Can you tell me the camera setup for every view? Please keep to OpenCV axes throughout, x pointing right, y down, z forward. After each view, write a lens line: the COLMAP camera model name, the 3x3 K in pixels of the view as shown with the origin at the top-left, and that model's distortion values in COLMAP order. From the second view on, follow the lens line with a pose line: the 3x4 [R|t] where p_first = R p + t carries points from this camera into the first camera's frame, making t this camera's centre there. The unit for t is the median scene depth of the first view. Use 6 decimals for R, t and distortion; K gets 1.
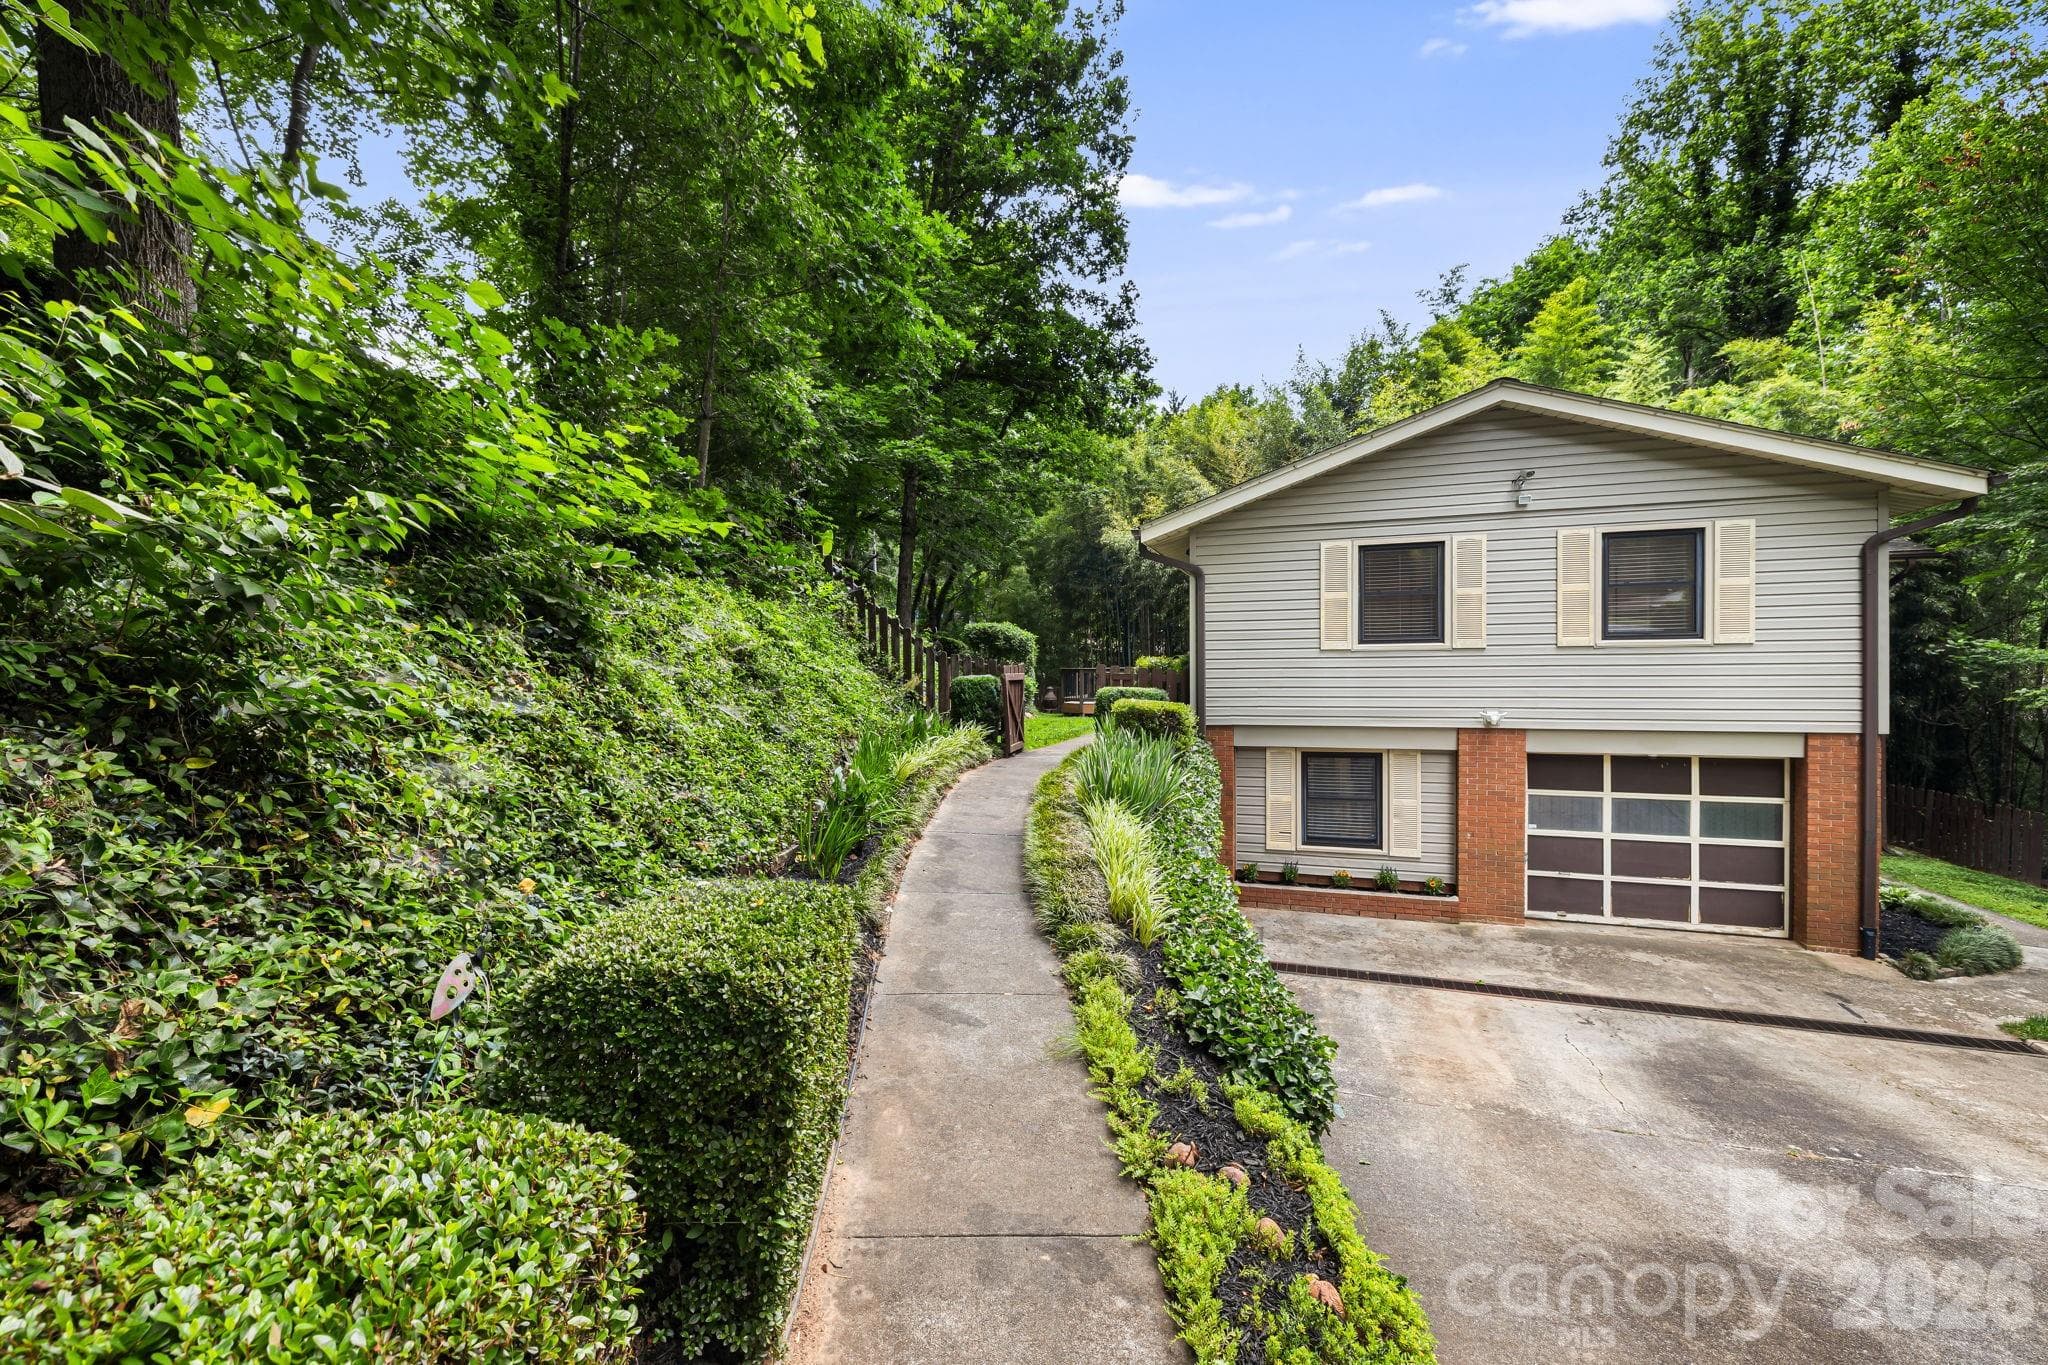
lens RADIAL K [[874.6, 0, 1023.1], [0, 874.6, 682.3], [0, 0, 1]] dist [0.004419, 0.000586]
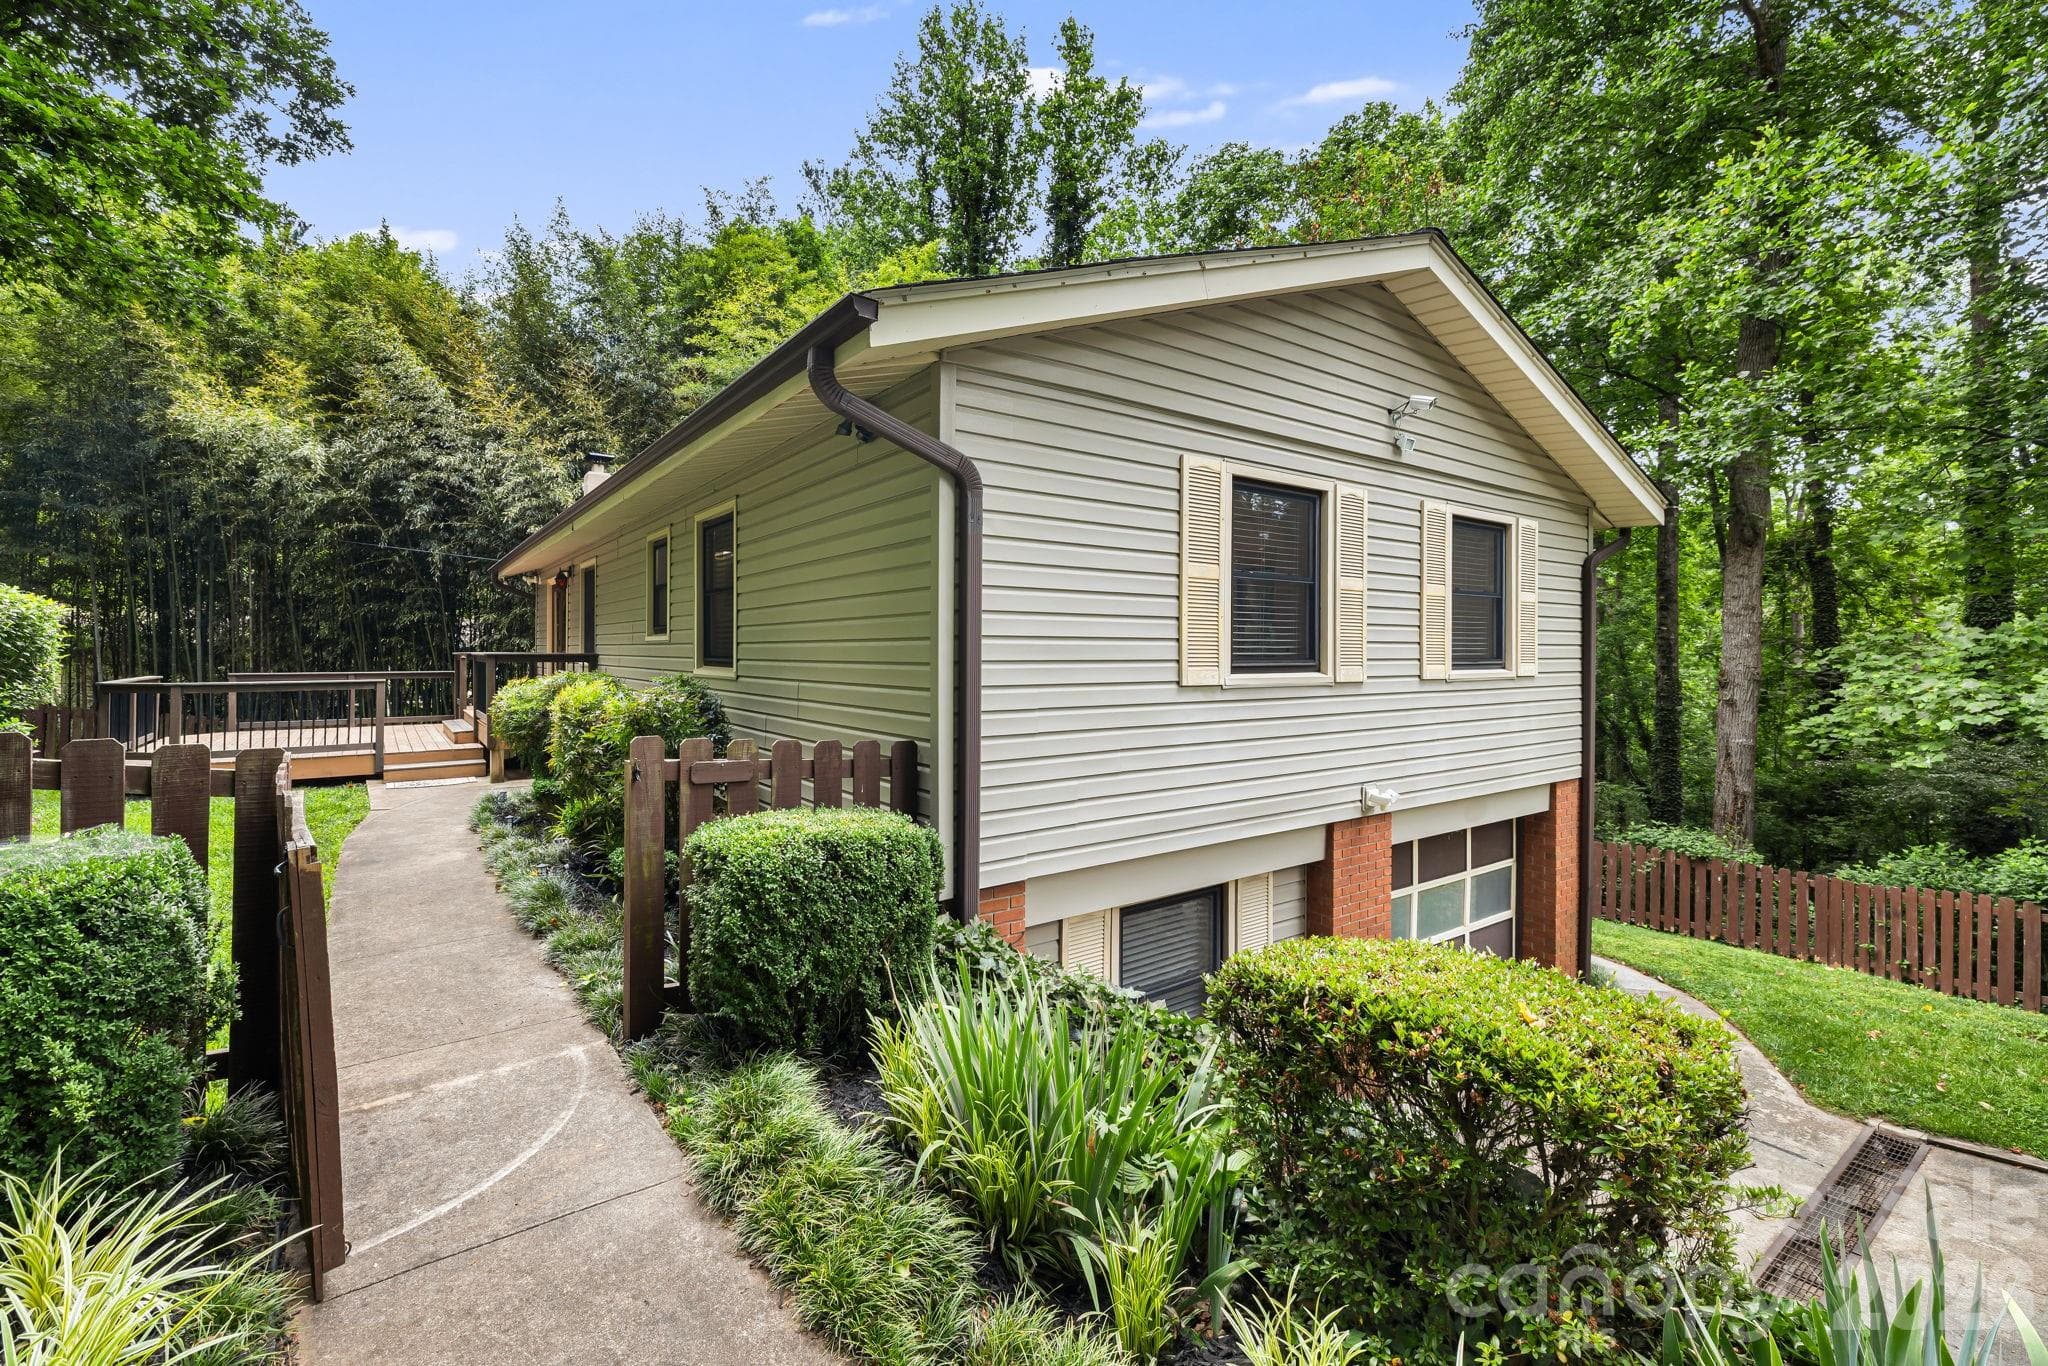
lens RADIAL K [[874.6, 0, 1016.7], [0, 874.6, 672.0], [0, 0, 1]] dist [0.004419, 0.000586]
pose [[0.561882, -0.006414, 0.827193, -0.092614], [0.012863, 0.999917, -0.000984, -0.047143], [-0.827117, 0.011193, 0.561918, 0.841766]]
